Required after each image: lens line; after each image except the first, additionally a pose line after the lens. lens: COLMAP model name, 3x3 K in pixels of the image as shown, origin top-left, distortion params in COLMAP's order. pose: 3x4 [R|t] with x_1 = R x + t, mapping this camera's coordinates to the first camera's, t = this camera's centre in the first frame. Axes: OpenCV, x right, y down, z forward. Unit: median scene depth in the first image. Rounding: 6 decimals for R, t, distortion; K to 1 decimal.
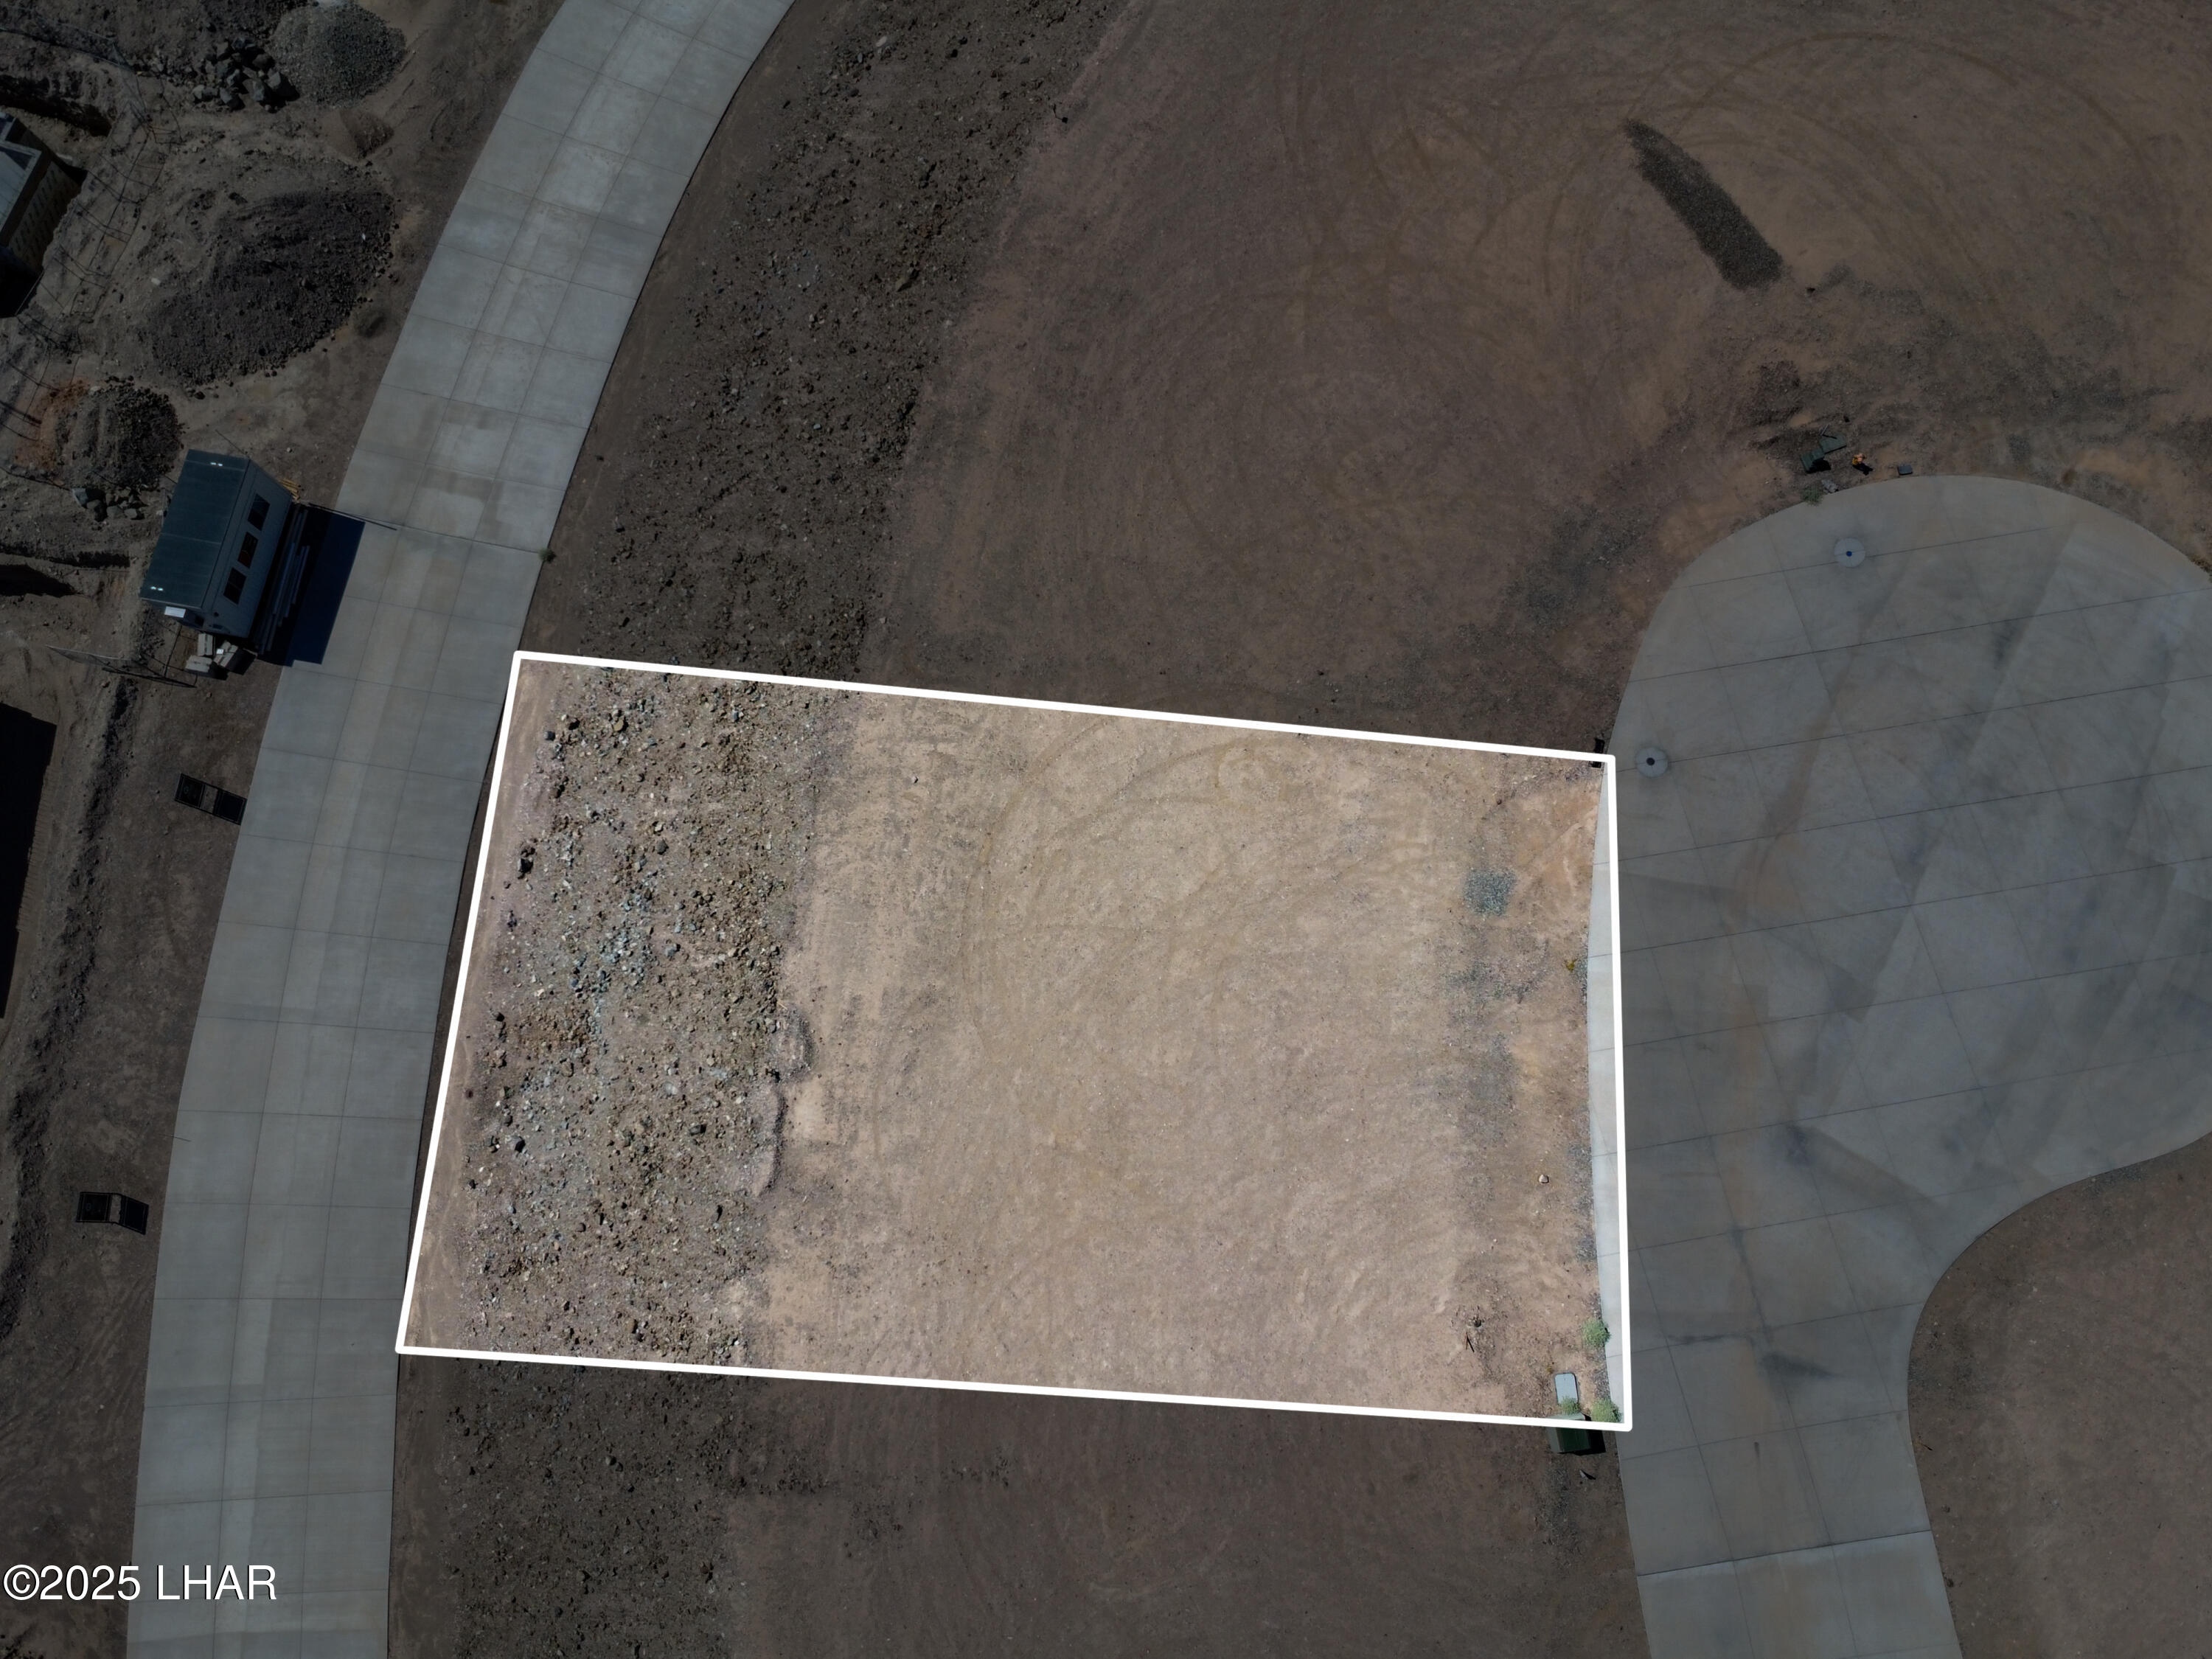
lens RADIAL K [[1666.0, 0, 1107.1], [0, 1666.0, 820.2], [0, 0, 1]] dist [0.006531, -0.005786]
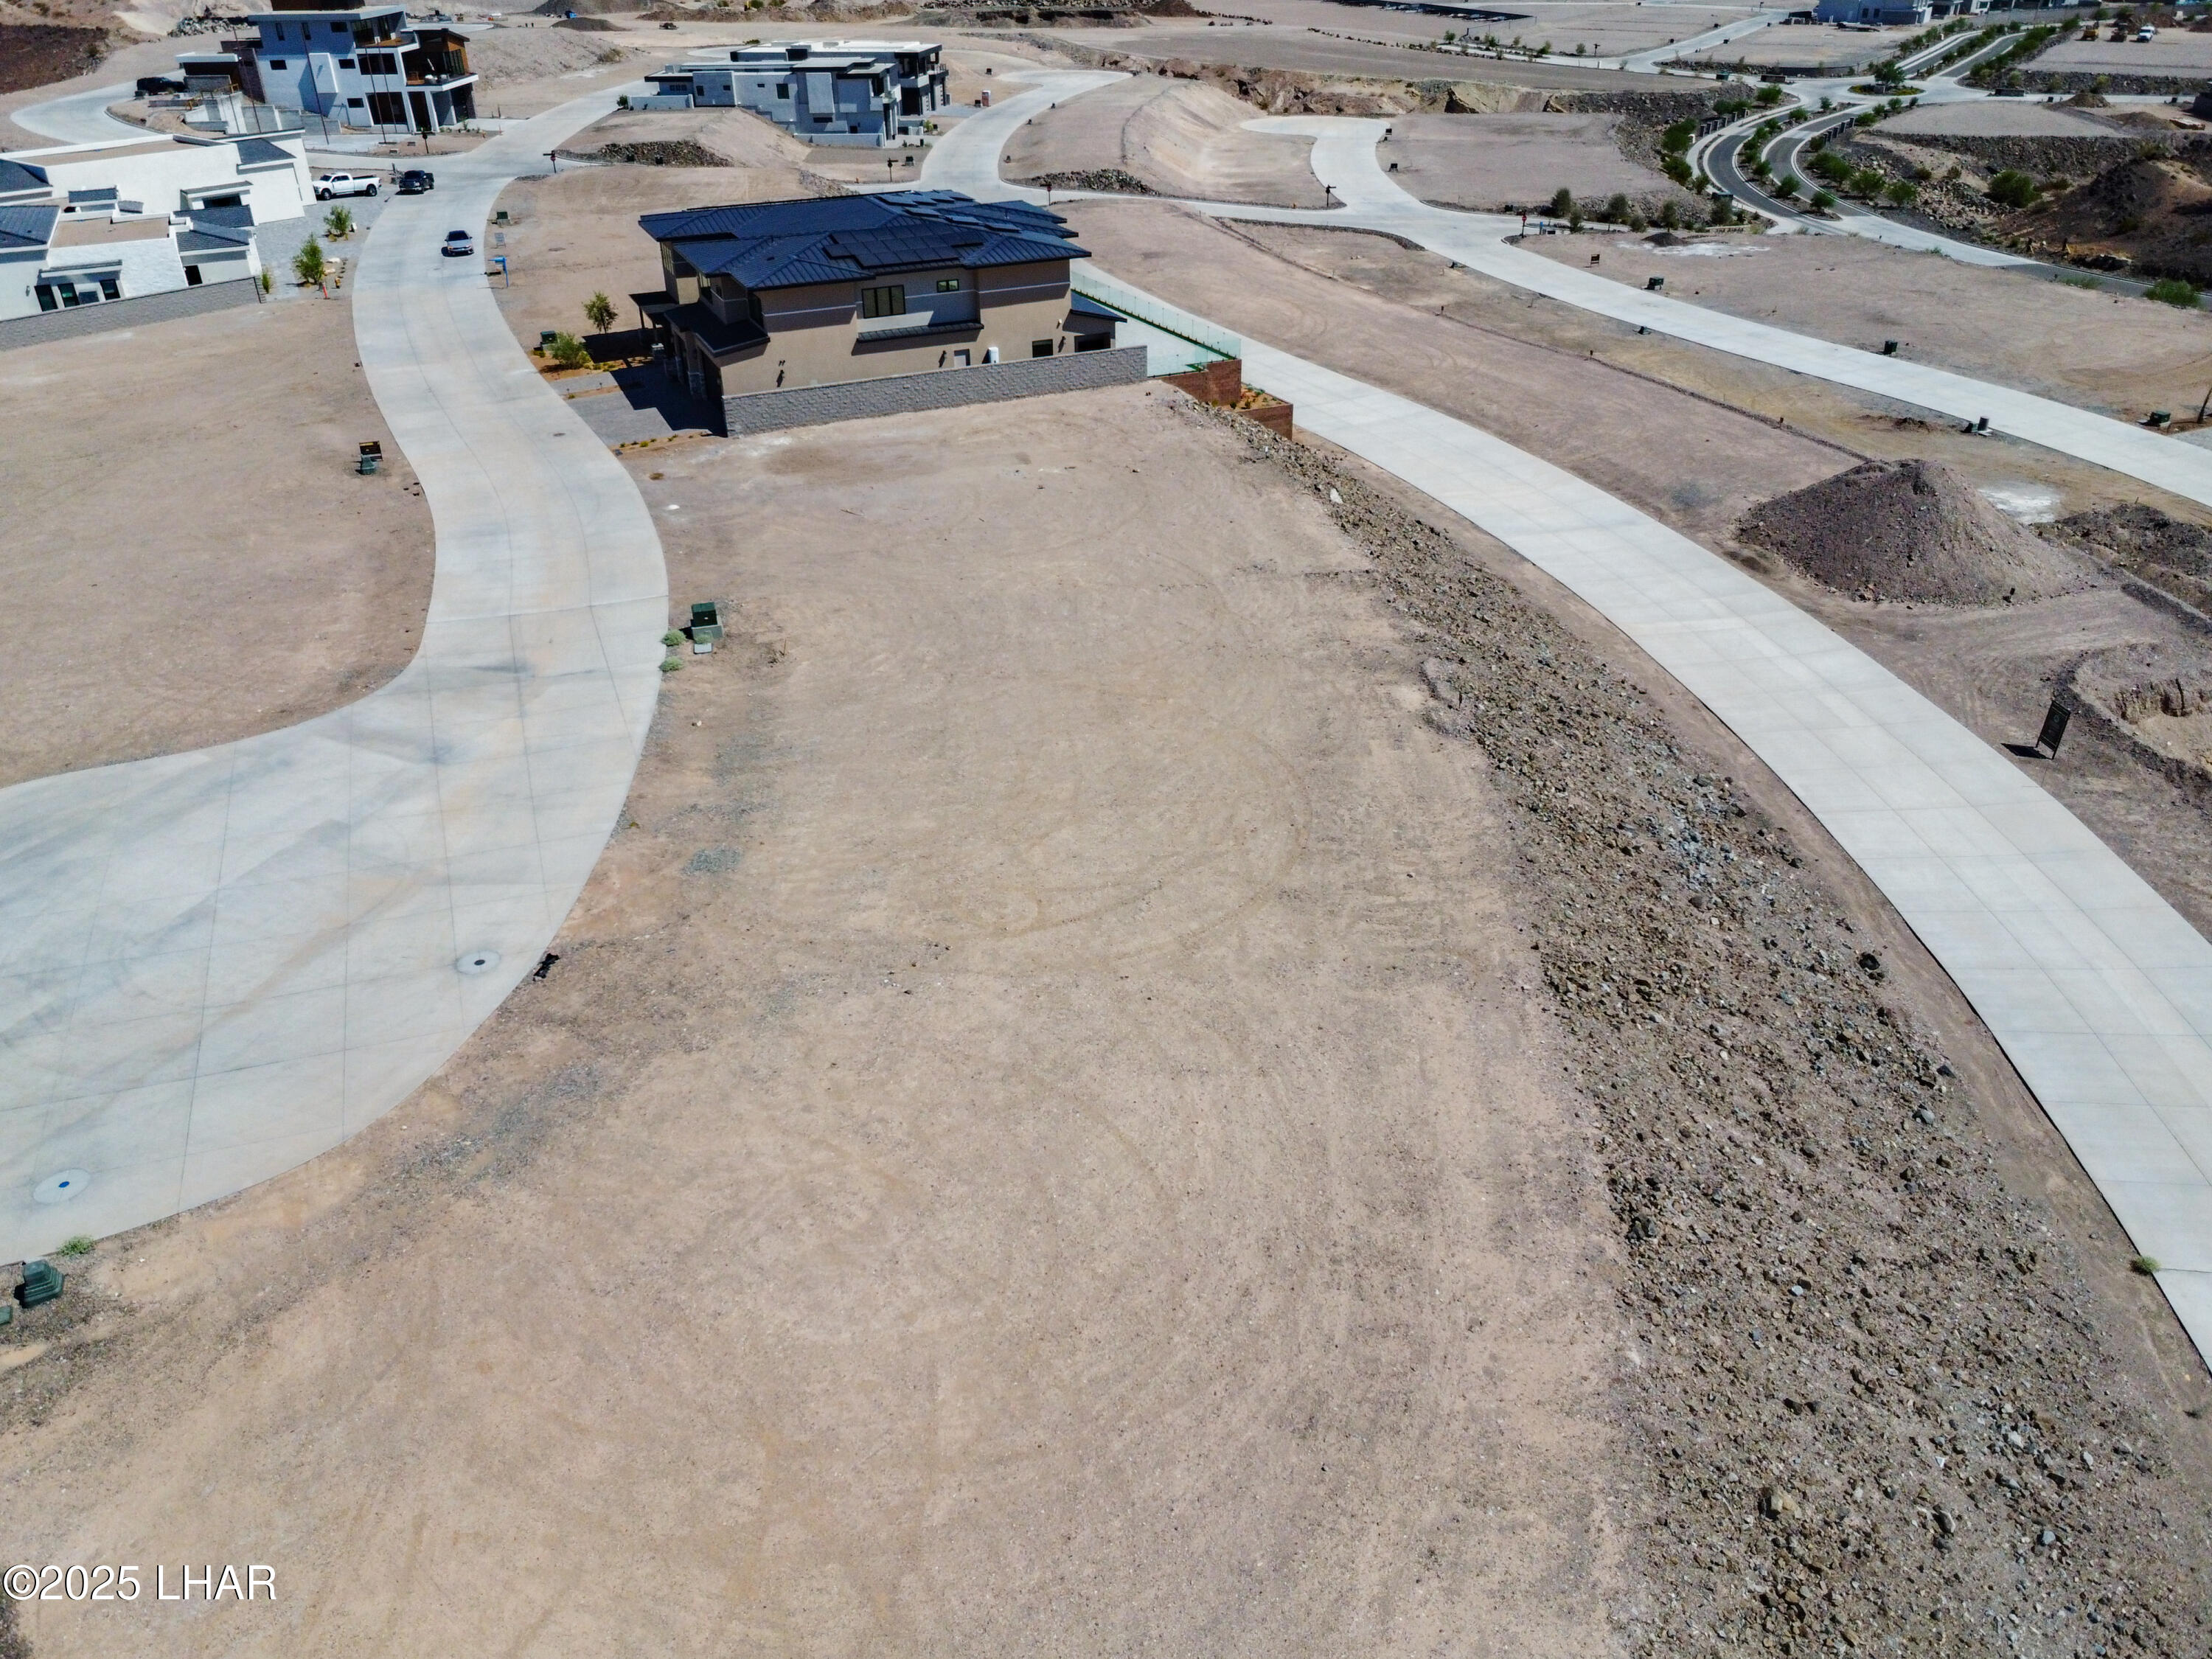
lens RADIAL K [[1666.0, 0, 1107.1], [0, 1666.0, 820.2], [0, 0, 1]] dist [0.006531, -0.005786]
pose [[-0.990314, 0.111553, -0.082666, 0.100285], [-0.110982, -0.278229, 0.954082, -0.818497], [0.083430, 0.954015, 0.287914, 0.774361]]
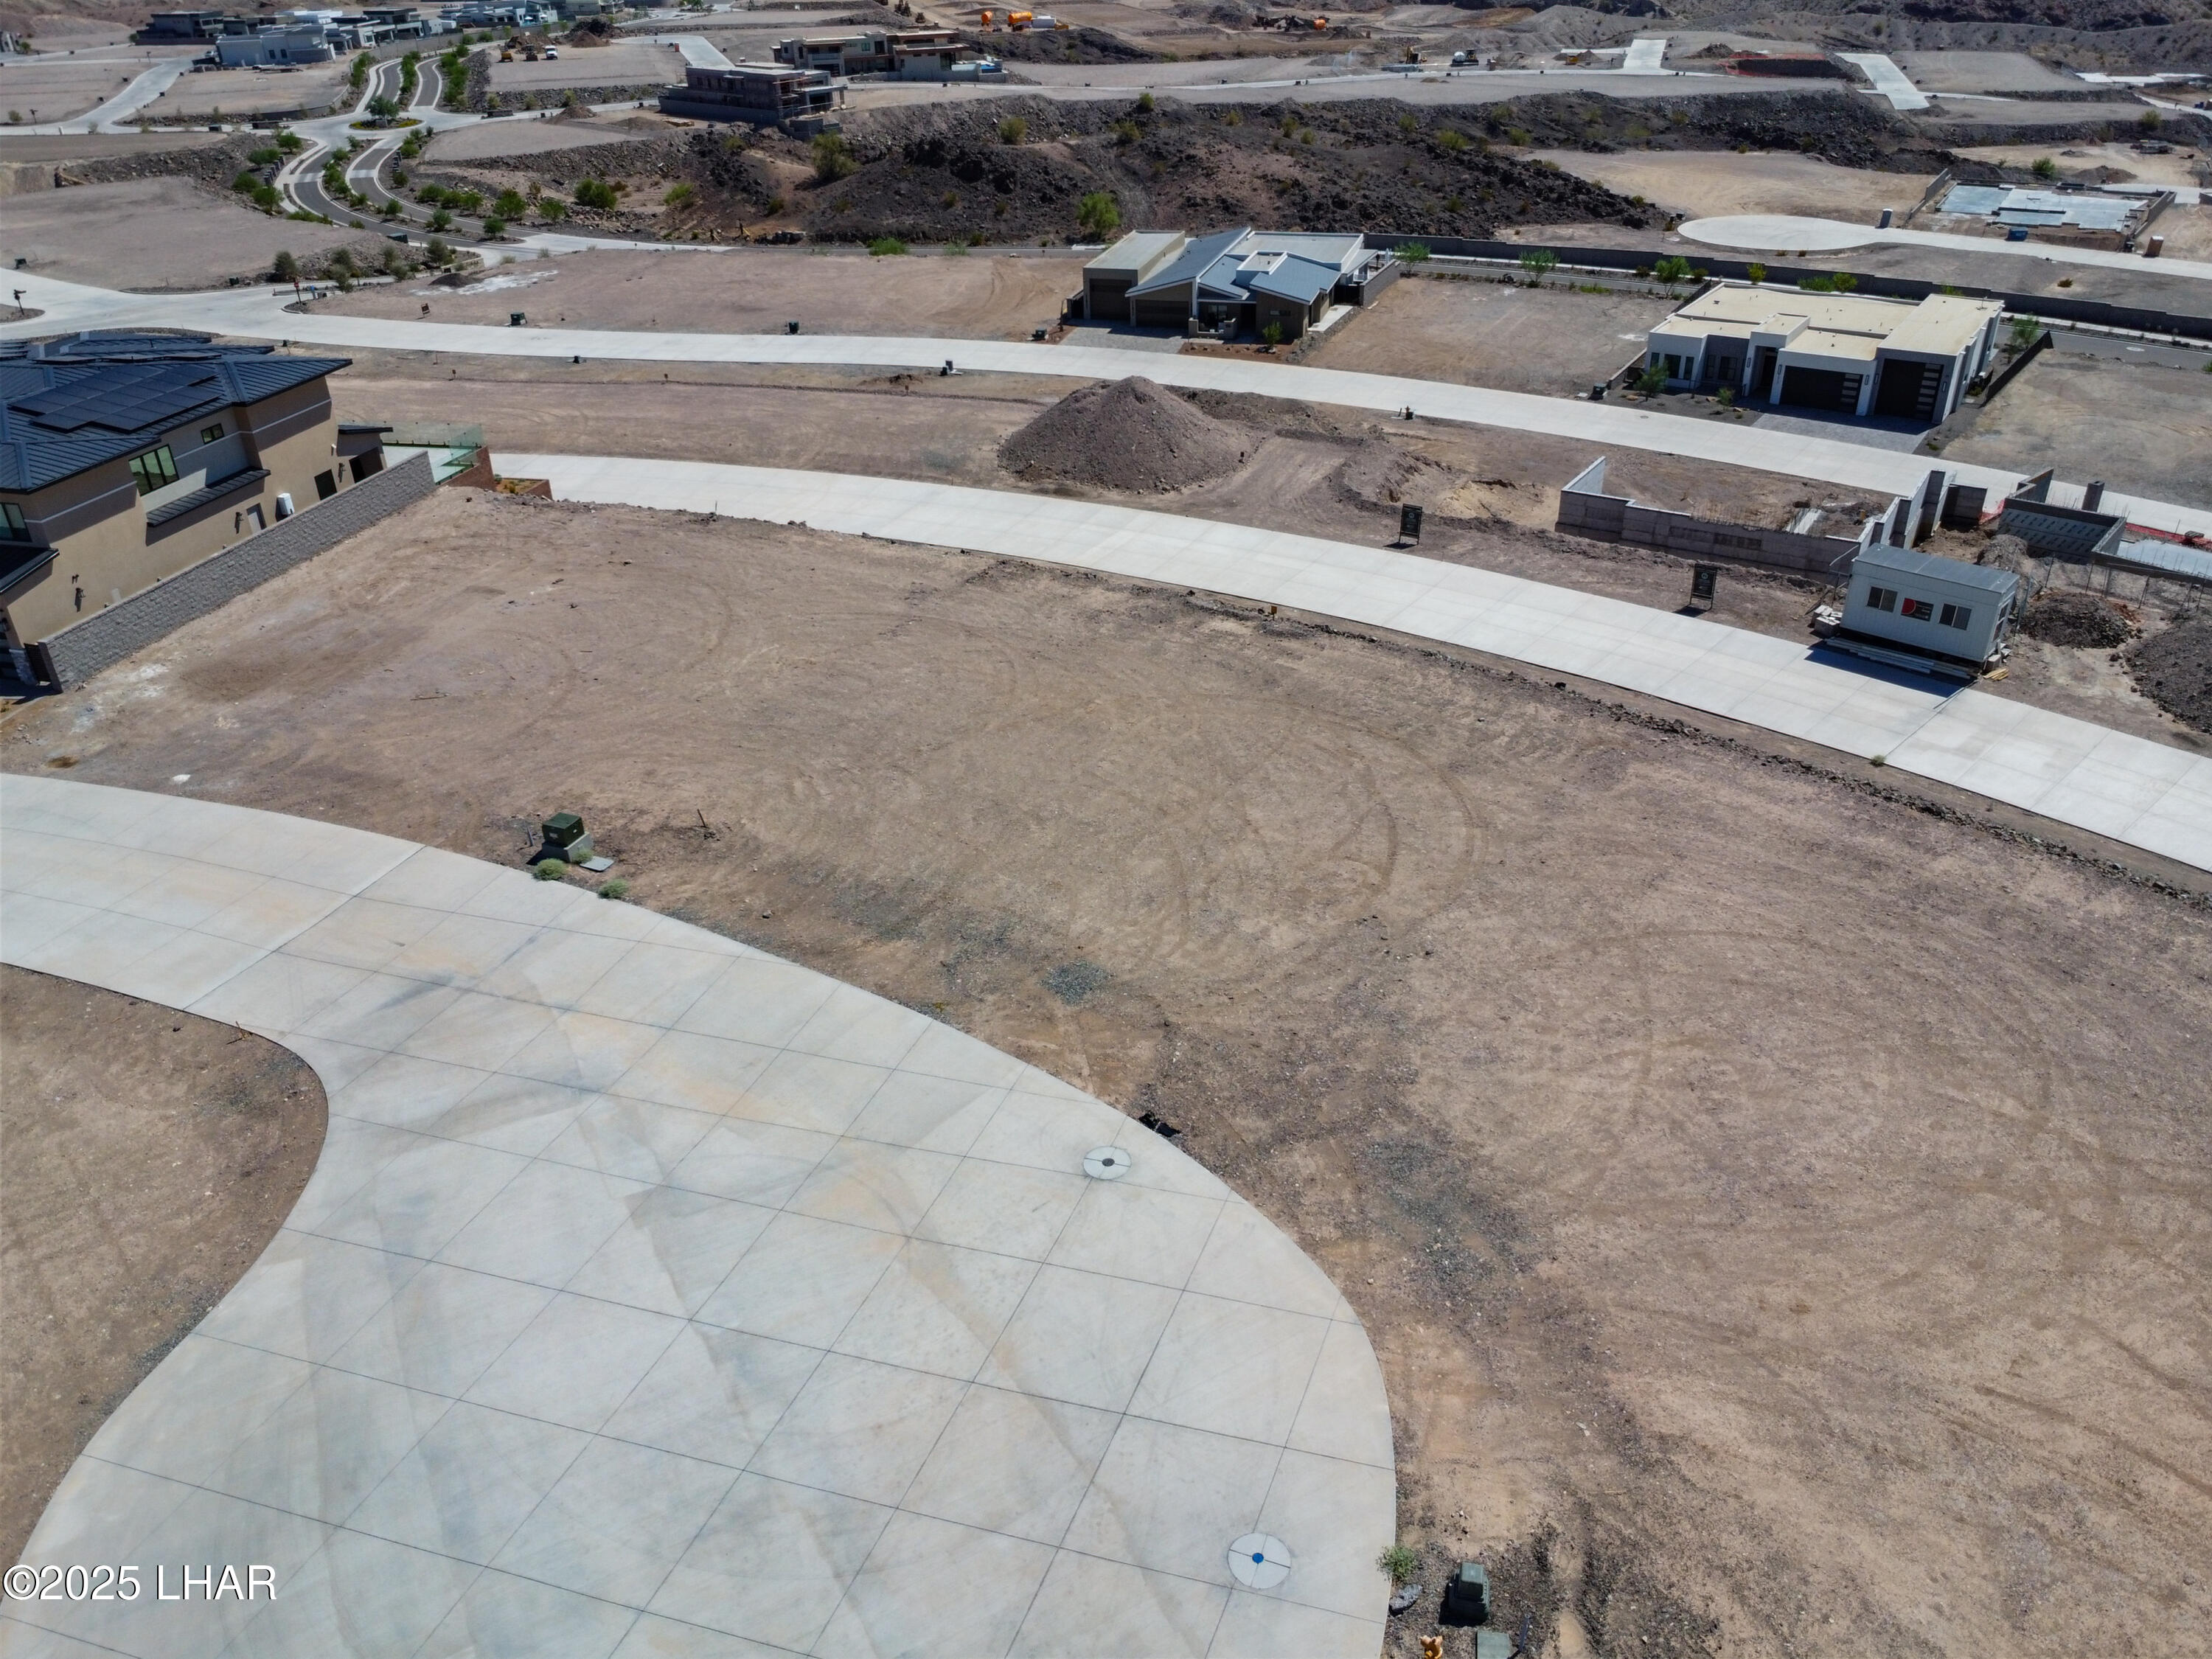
lens RADIAL K [[1666.0, 0, 1107.1], [0, 1666.0, 820.2], [0, 0, 1]] dist [0.006531, -0.005786]
pose [[-0.513687, 0.470002, -0.717791, 0.771813], [-0.823651, -0.035865, 0.565962, -0.423452], [0.240260, 0.881937, 0.405540, 0.639293]]
